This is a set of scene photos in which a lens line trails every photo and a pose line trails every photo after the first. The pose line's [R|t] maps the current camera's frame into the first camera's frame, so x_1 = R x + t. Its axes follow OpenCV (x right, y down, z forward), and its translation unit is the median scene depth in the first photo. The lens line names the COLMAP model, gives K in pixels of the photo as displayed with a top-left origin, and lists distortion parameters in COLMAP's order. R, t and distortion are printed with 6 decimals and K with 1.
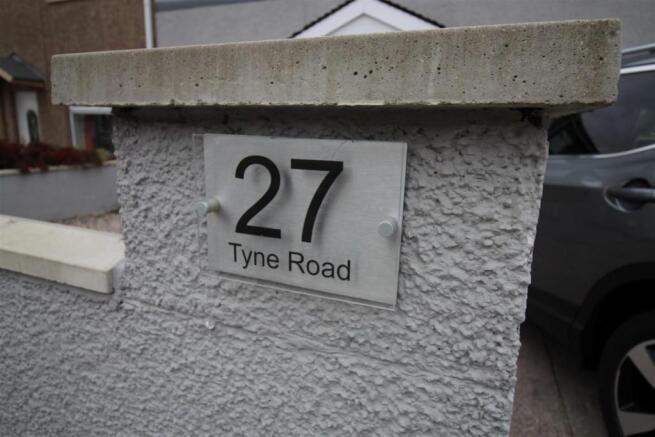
lens RADIAL K [[429.5, 0, 327.5], [0, 429.5, 218.5], [0, 0, 1]] dist [0.004974, 0.001628]
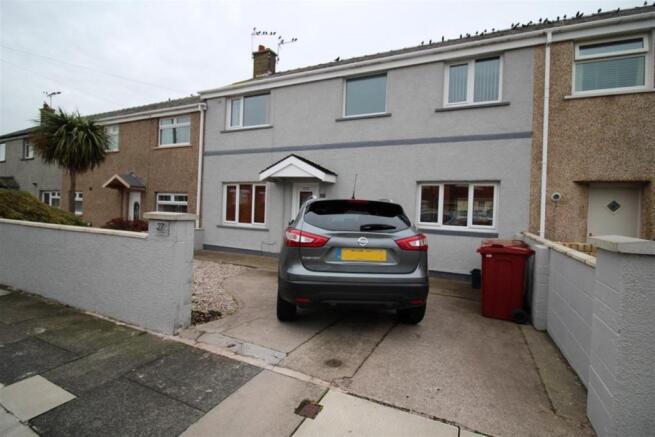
lens RADIAL K [[305.5, 0, 326.8], [0, 305.5, 209.3], [0, 0, 1]] dist [-0.016376, -0.001123]
pose [[0.999608, 0.009494, -0.026344, 0.175582], [-0.014816, 0.977614, -0.209882, 0.043910], [0.023762, 0.210190, 0.977372, -0.267636]]
